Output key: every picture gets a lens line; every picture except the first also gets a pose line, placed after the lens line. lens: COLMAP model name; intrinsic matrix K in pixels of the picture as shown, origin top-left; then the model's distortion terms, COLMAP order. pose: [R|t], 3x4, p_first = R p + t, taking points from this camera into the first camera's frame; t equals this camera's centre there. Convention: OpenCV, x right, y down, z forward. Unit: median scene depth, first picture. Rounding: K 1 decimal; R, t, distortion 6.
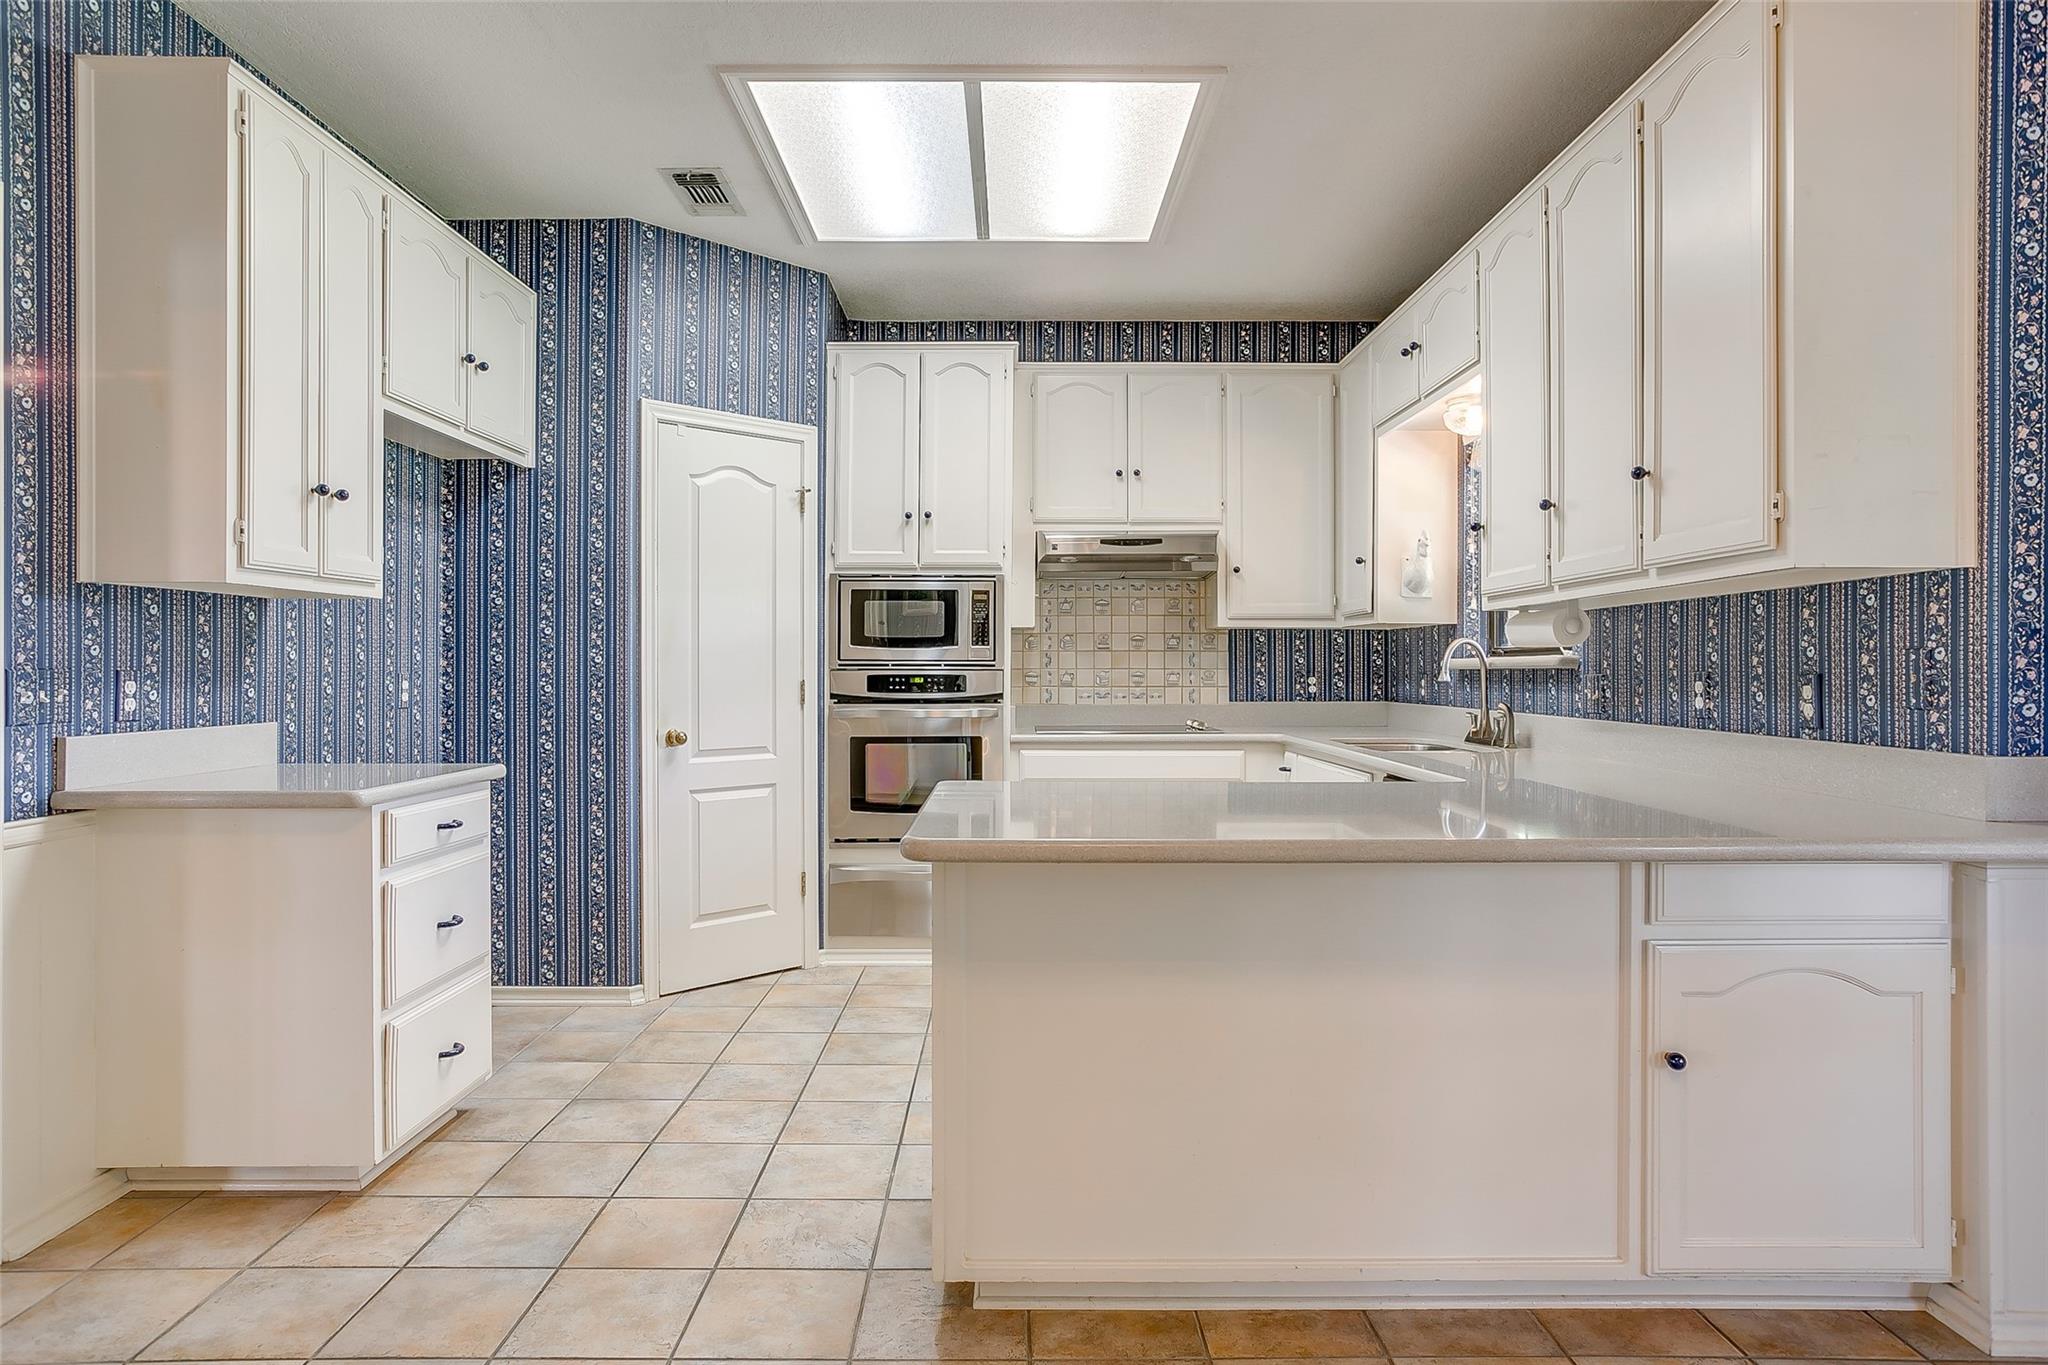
lens RADIAL K [[1208.1, 0, 1020.8], [0, 1208.1, 664.6], [0, 0, 1]] dist [-0.054224, 0.048396]
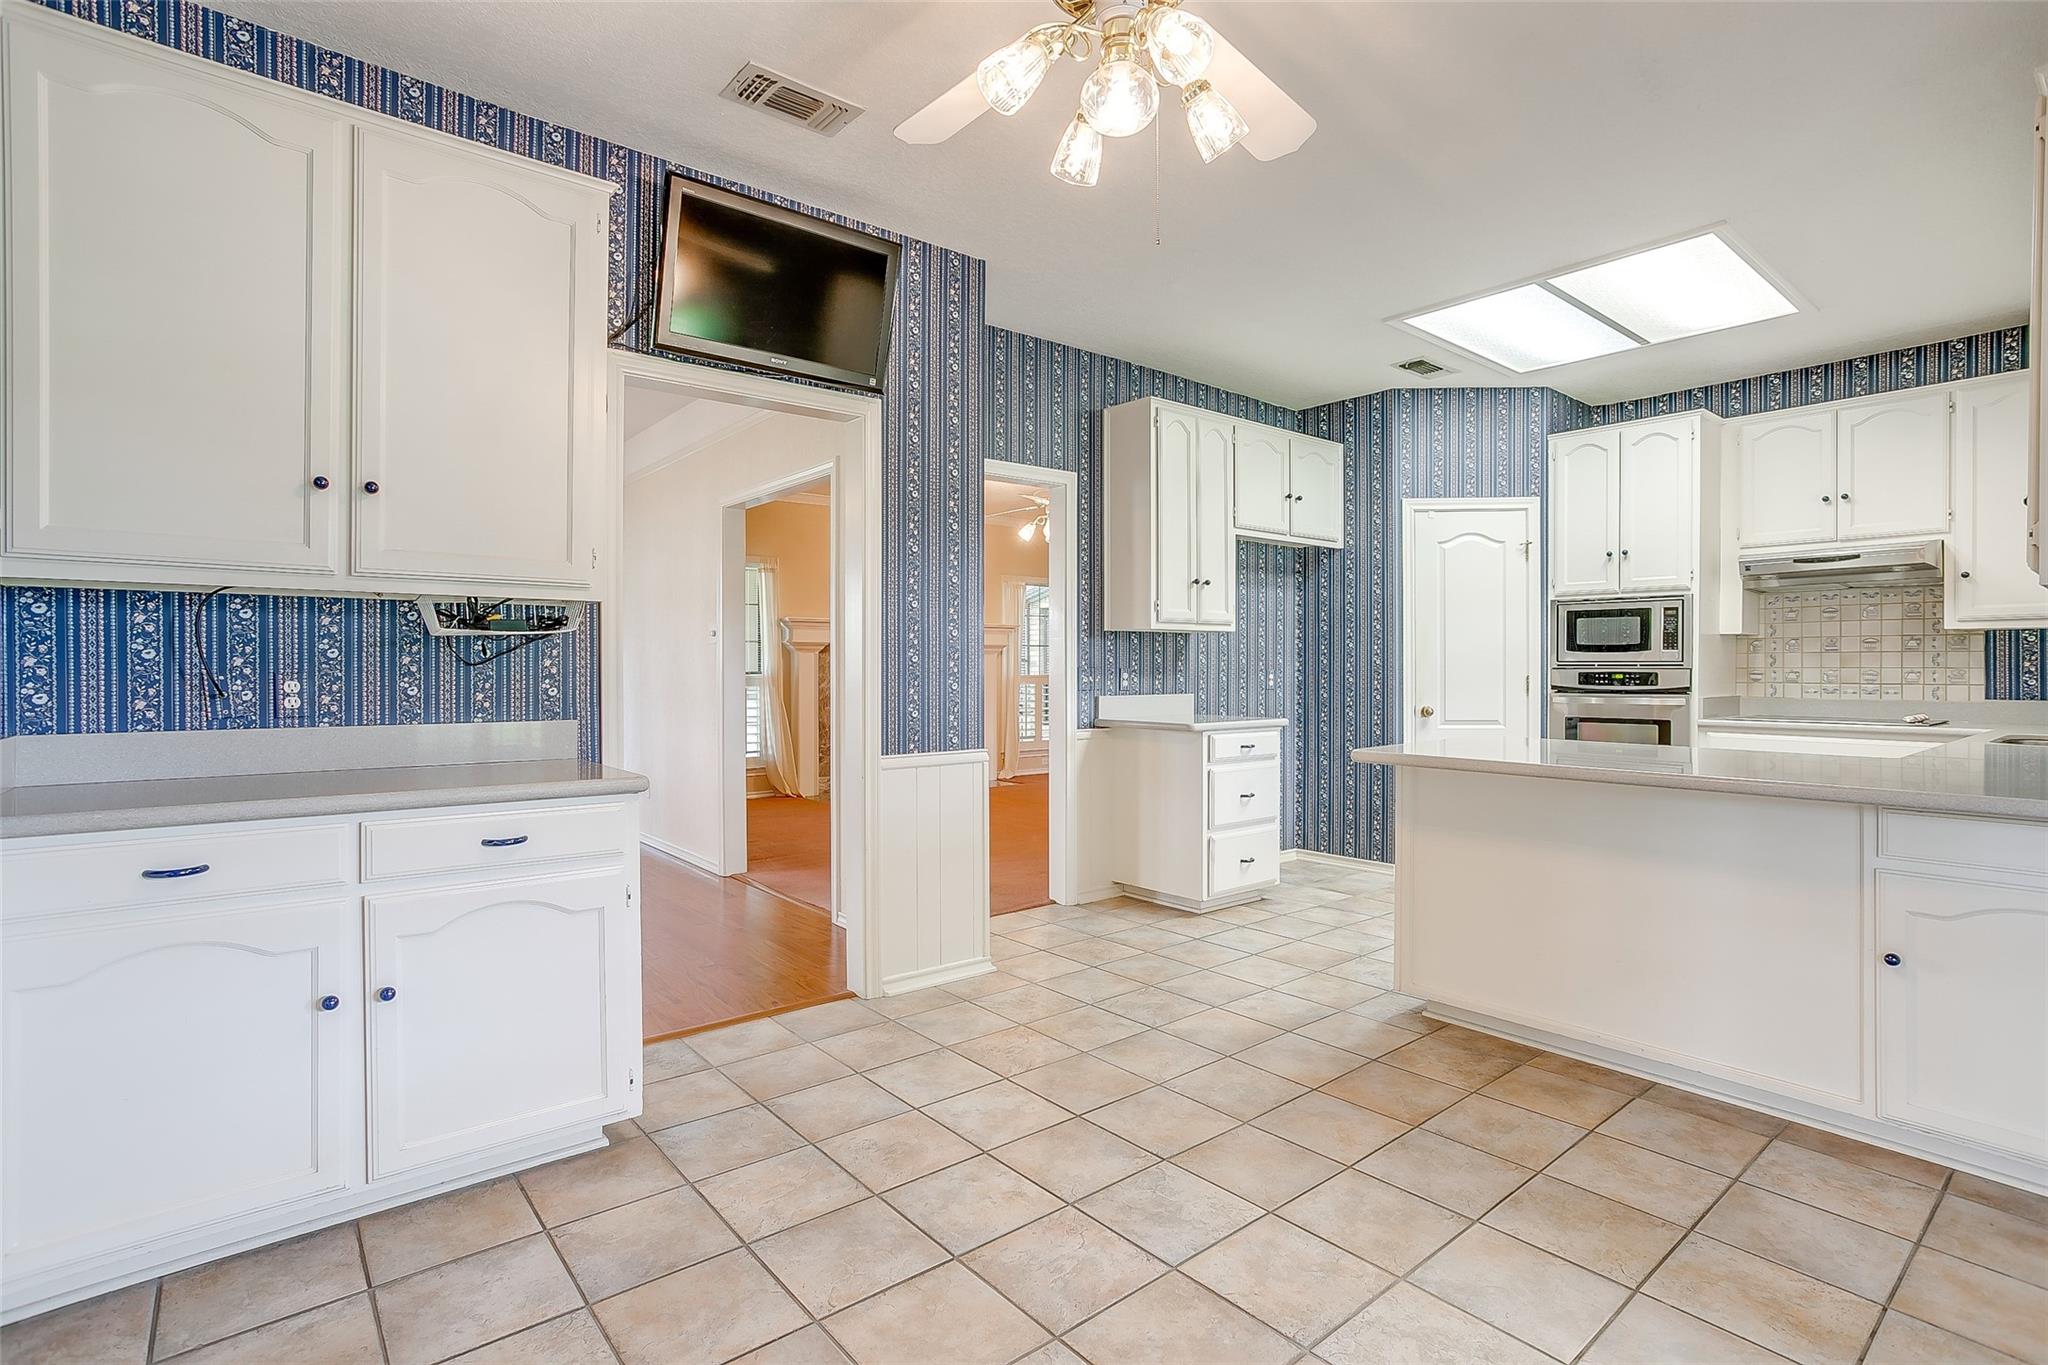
lens RADIAL K [[983.5, 0, 1030.0], [0, 983.5, 666.7], [0, 0, 1]] dist [-0.062341, 0.033363]
pose [[0.636703, -0.000032, -0.771109, 0.371622], [0.001942, 0.999997, 0.001562, -0.000711], [0.771106, -0.002492, 0.636702, -0.213184]]
